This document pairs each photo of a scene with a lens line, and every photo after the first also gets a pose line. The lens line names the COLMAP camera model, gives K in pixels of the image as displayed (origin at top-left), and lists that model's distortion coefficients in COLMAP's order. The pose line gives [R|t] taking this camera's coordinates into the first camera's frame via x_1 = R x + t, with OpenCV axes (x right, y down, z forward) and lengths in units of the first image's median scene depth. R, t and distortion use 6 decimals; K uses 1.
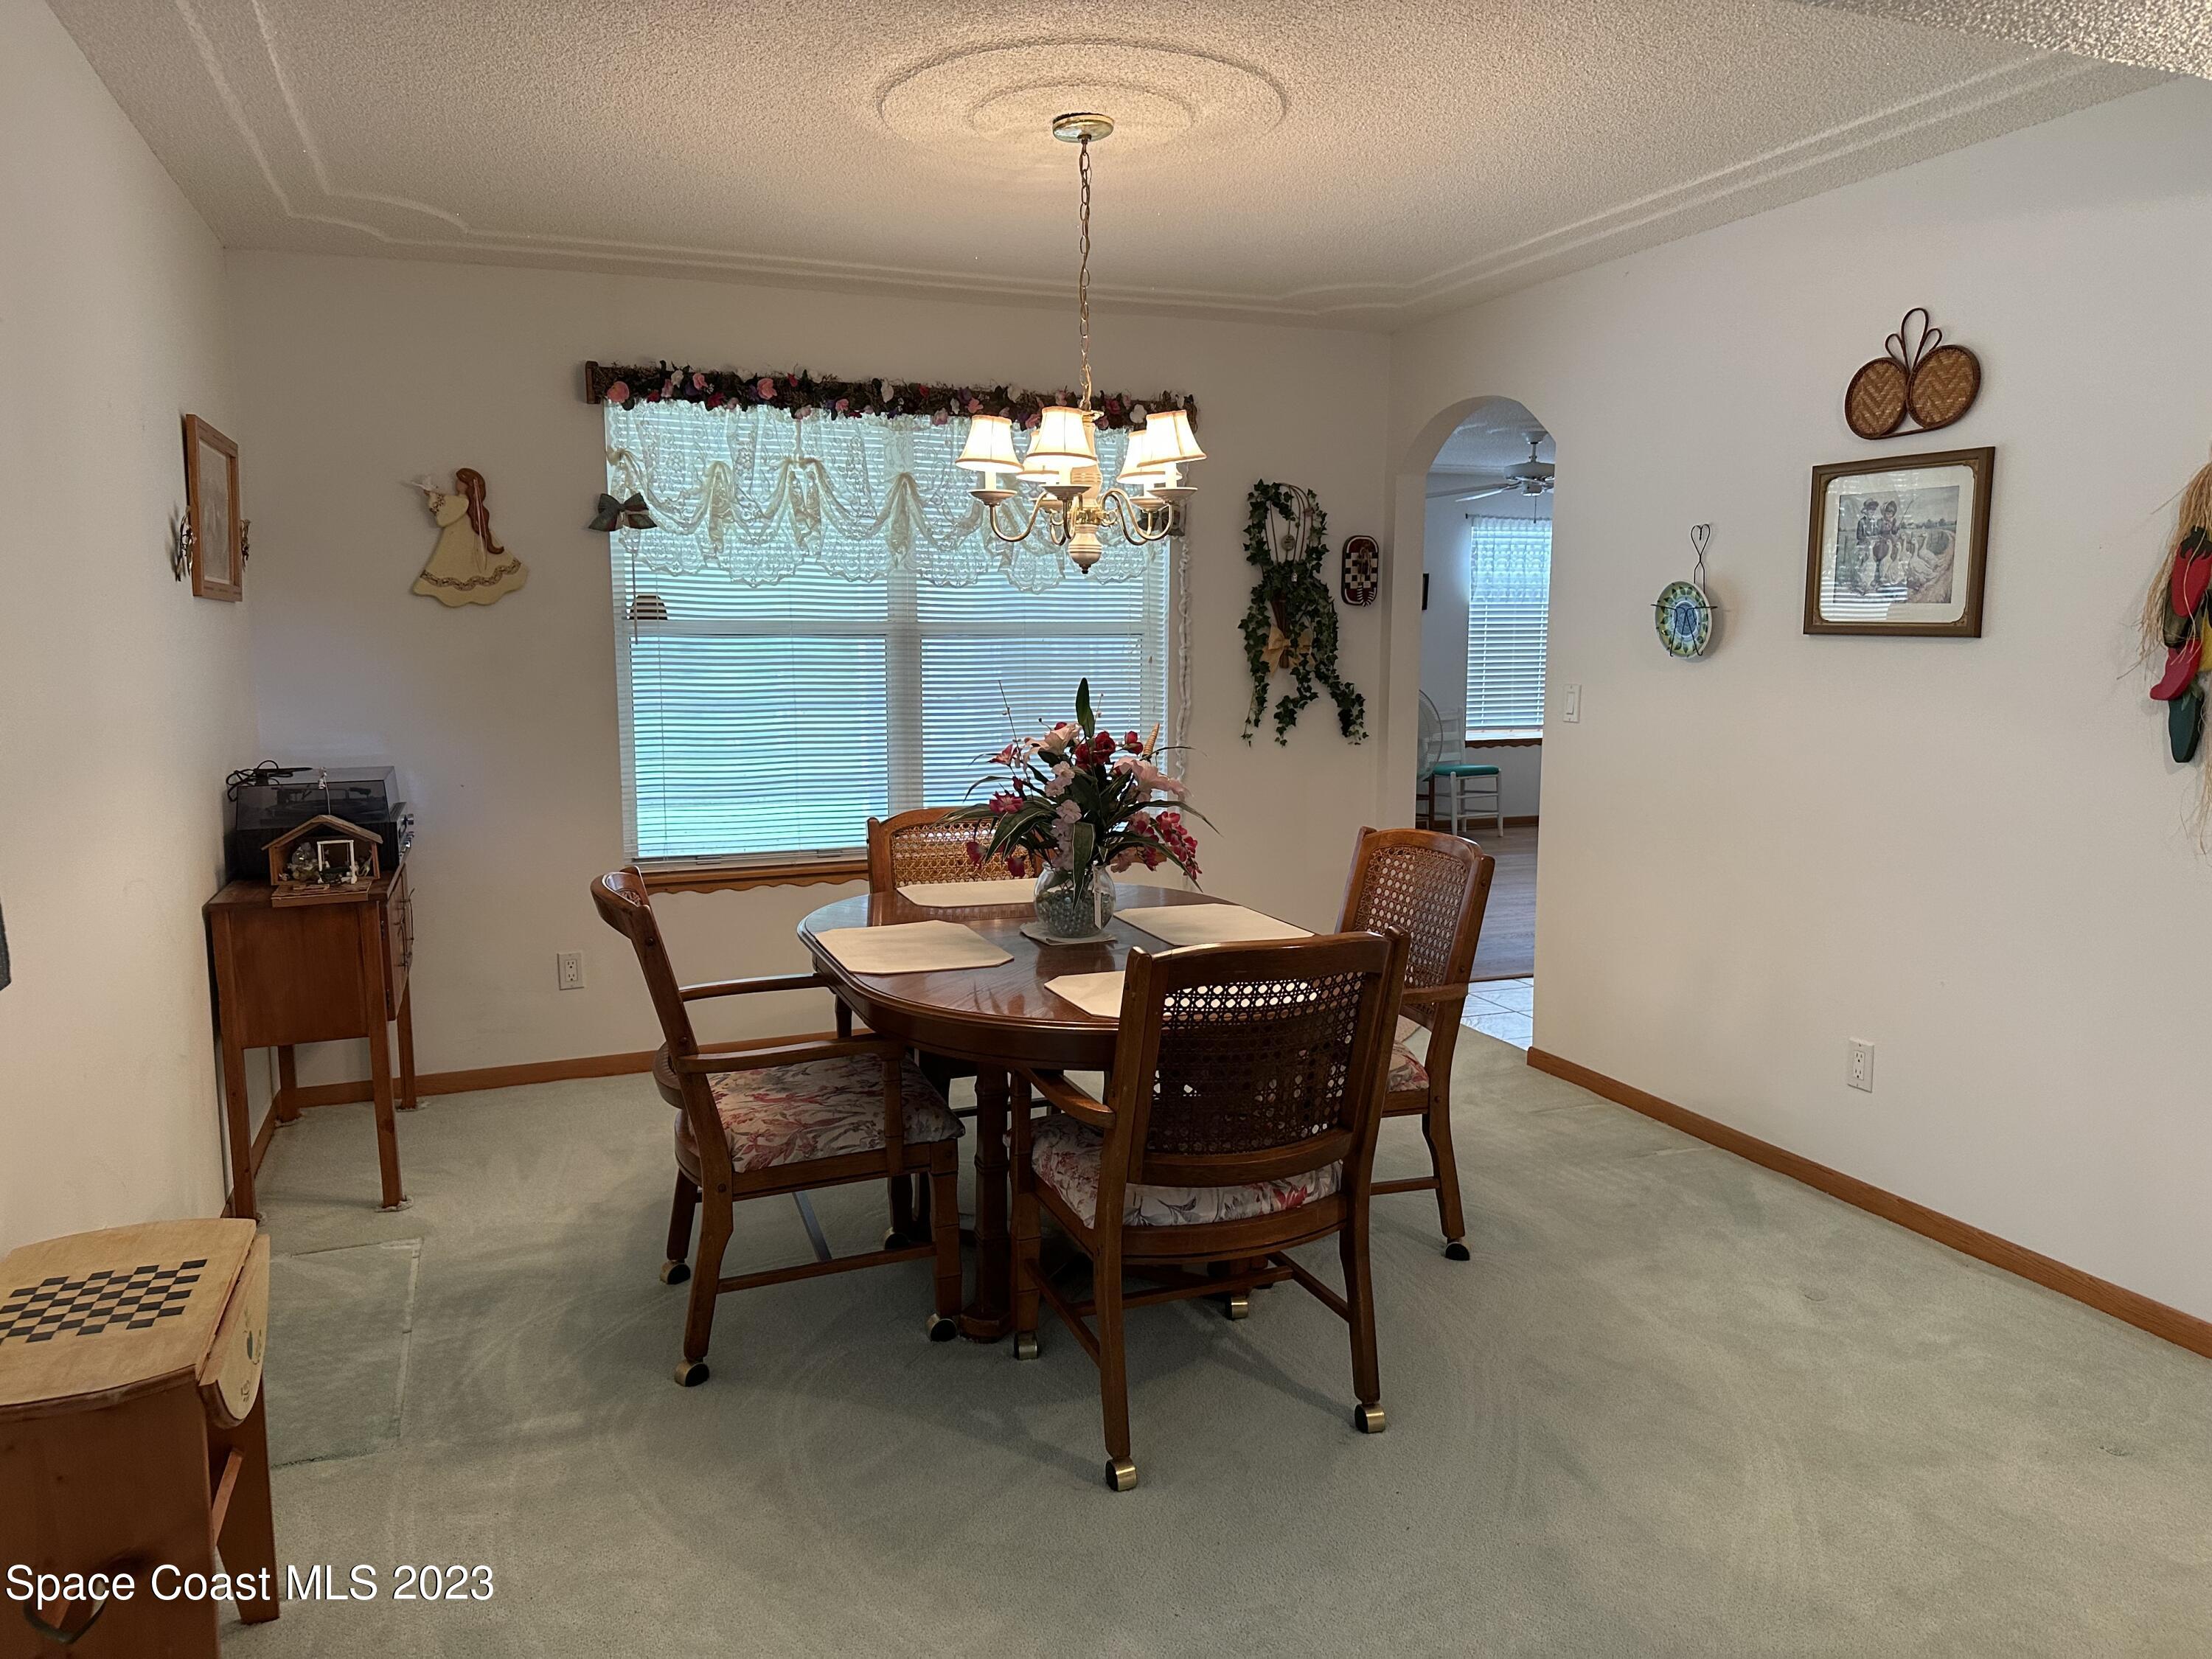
lens RADIAL K [[1527.3, 0, 1106.0], [0, 1527.3, 829.5], [0, 0, 1]] dist [0.095037, -0.171779]
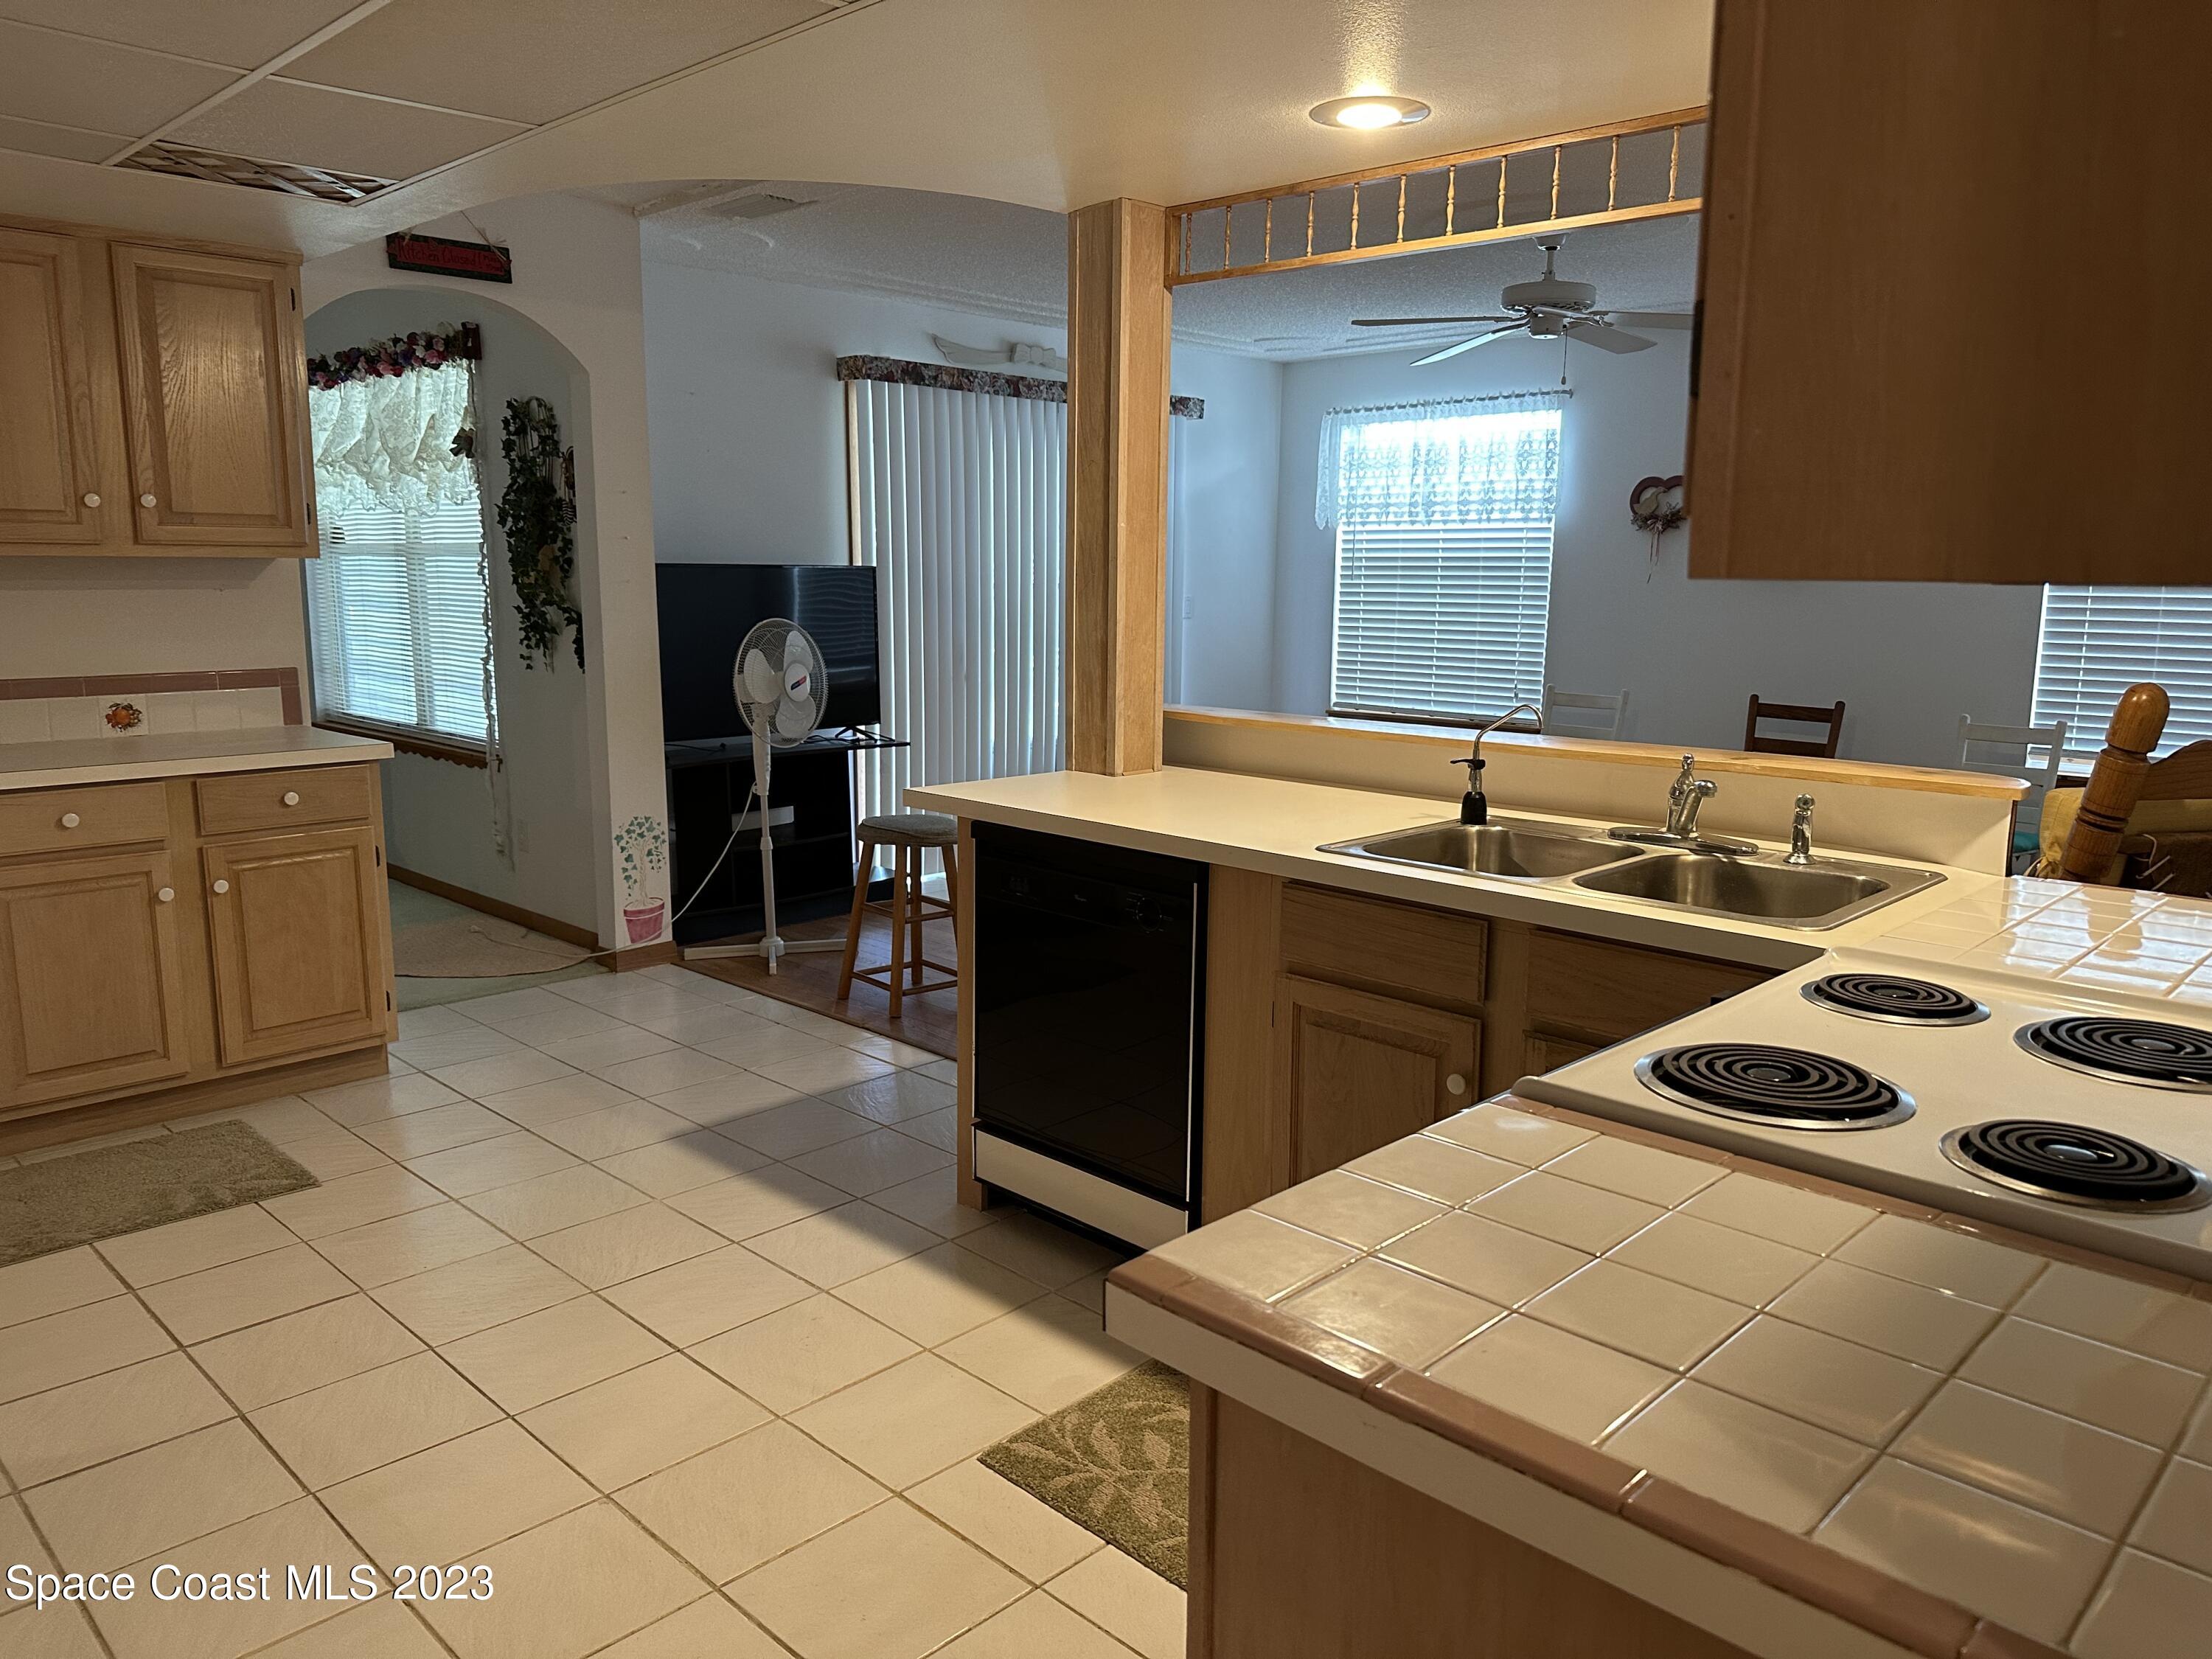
lens RADIAL K [[1540.8, 0, 1097.2], [0, 1540.8, 827.5], [0, 0, 1]] dist [0.106687, -0.140130]
pose [[0.418076, 0.153625, -0.895328, 0.609924], [-0.129334, 0.985622, 0.108726, -0.057635], [0.899158, 0.070341, 0.431934, 0.471430]]
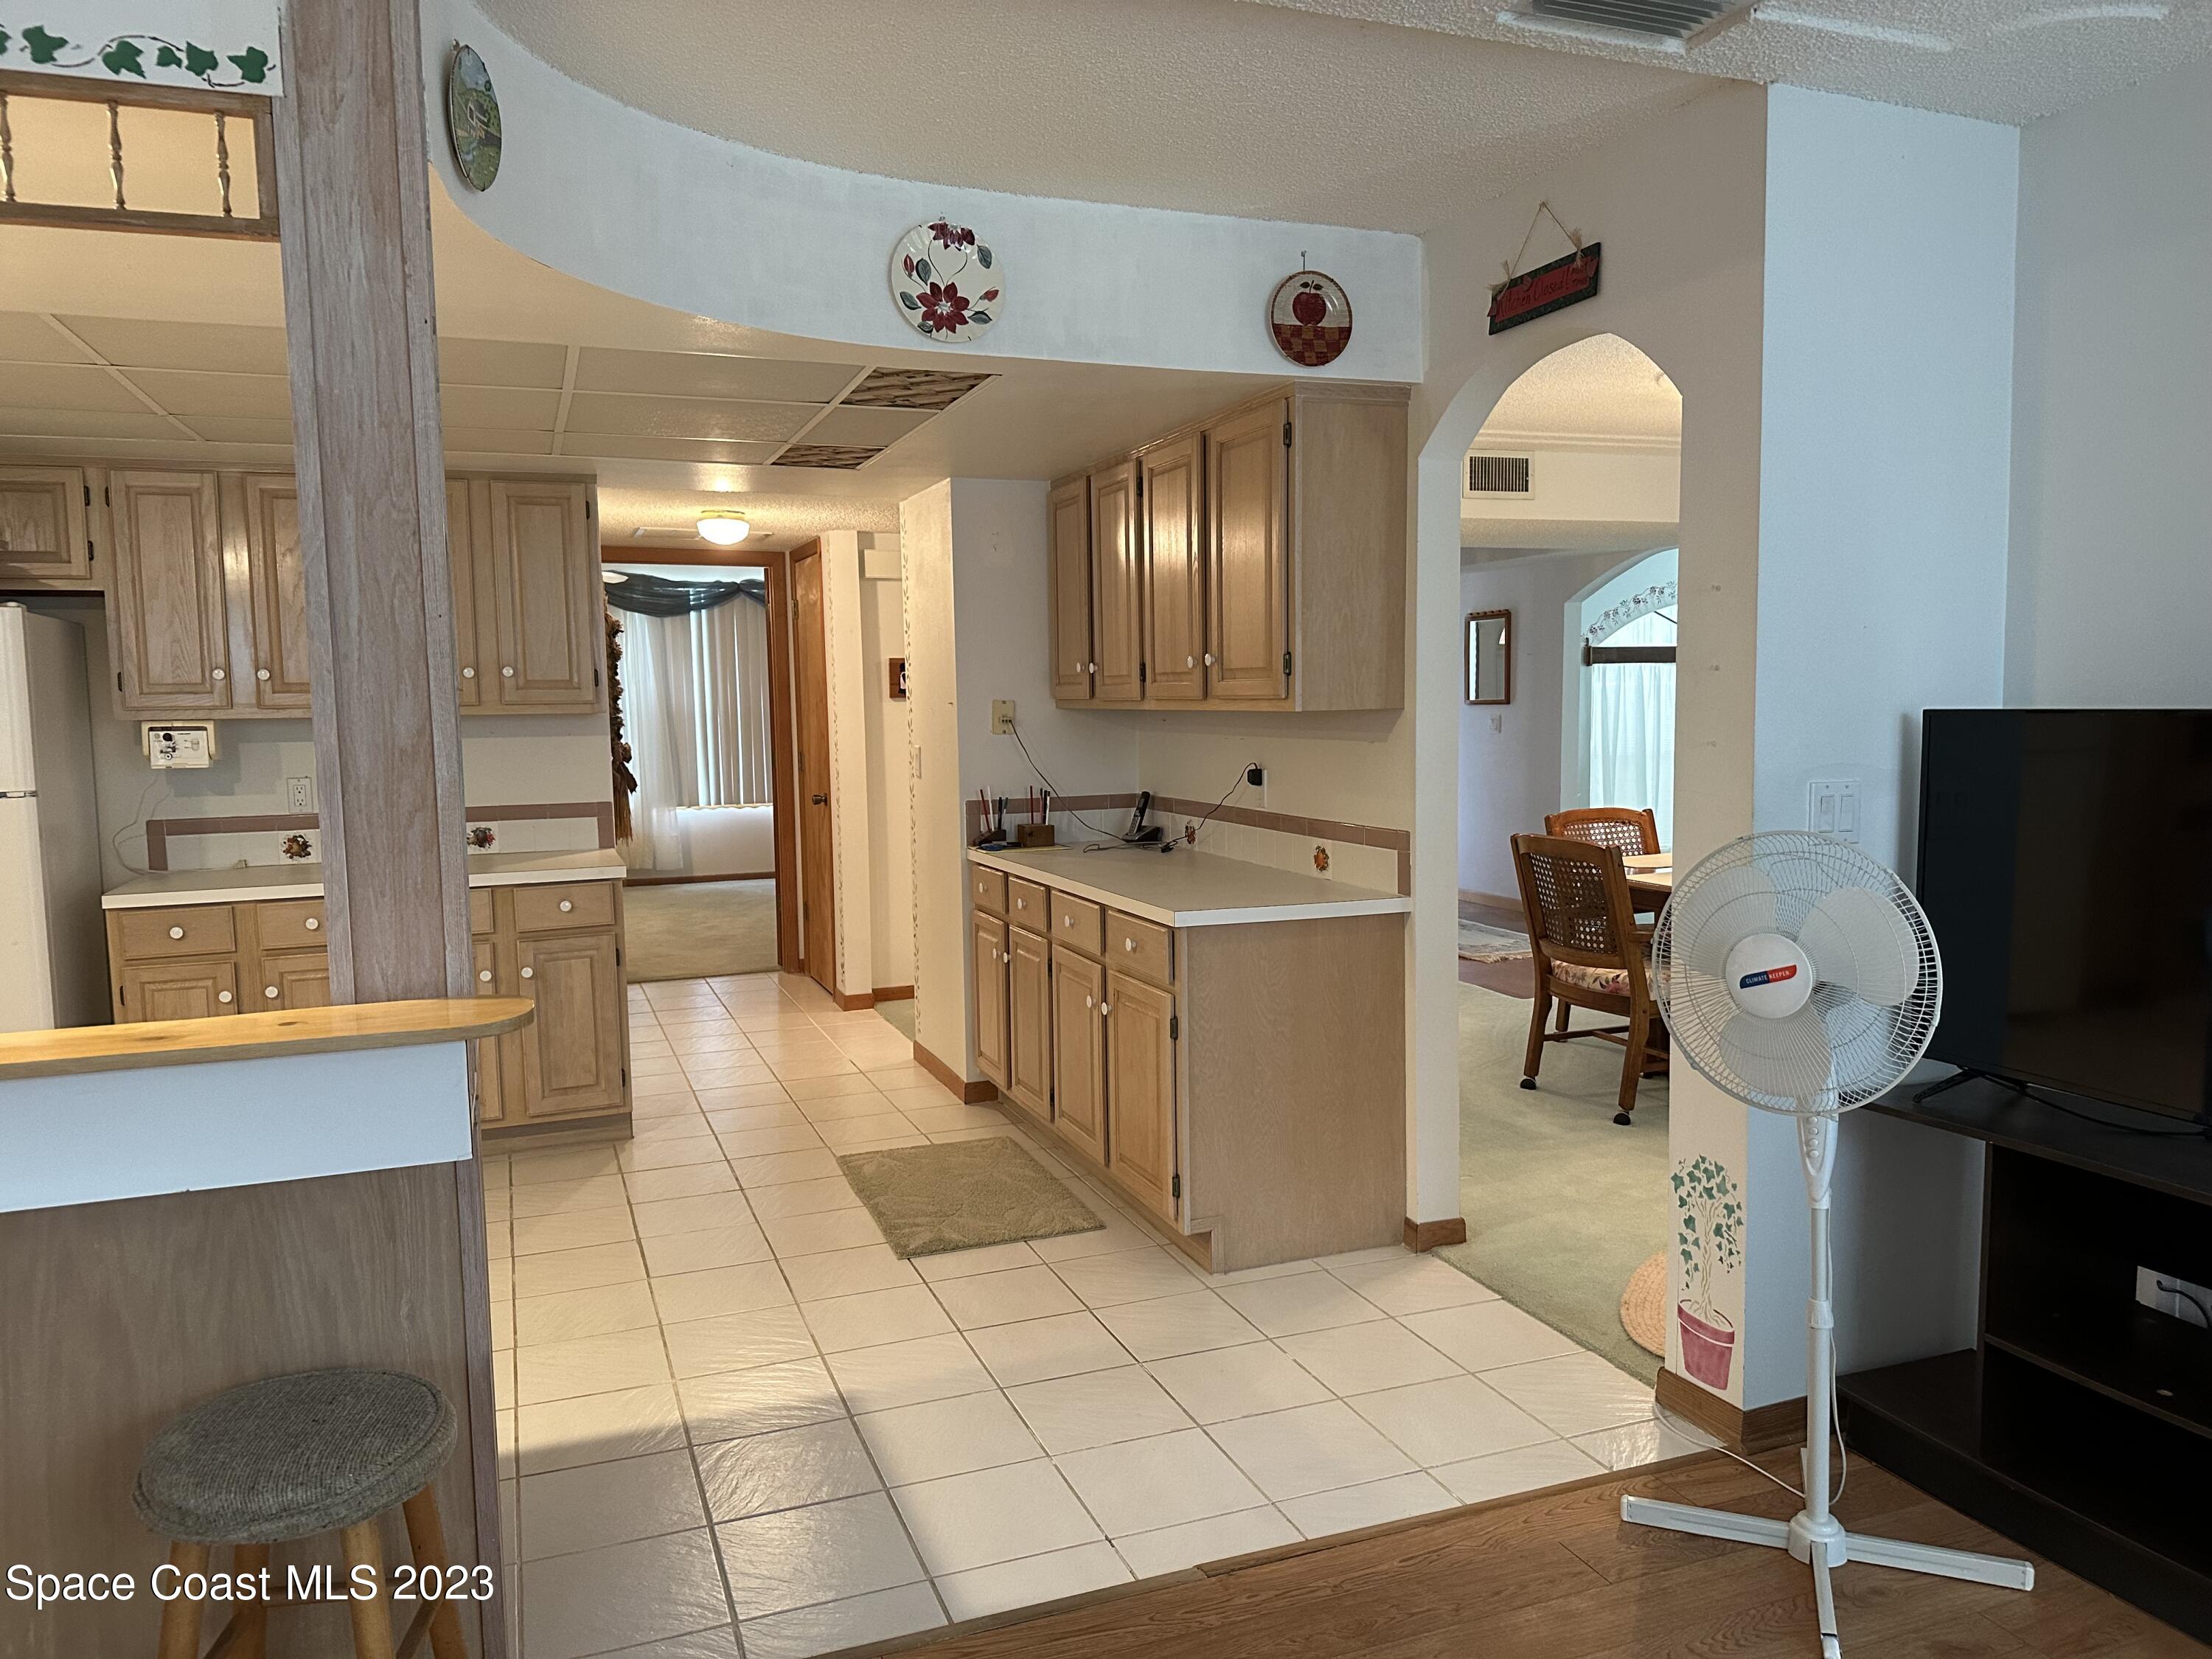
lens RADIAL K [[1559.8, 0, 1106.0], [0, 1559.8, 829.5], [0, 0, 1]] dist [0.005725, -0.004260]
pose [[-0.999910, 0.013411, 0.000521, 0.208267], [0.013198, 0.975486, 0.219665, -0.108250], [0.002437, 0.219652, -0.975575, 0.814126]]
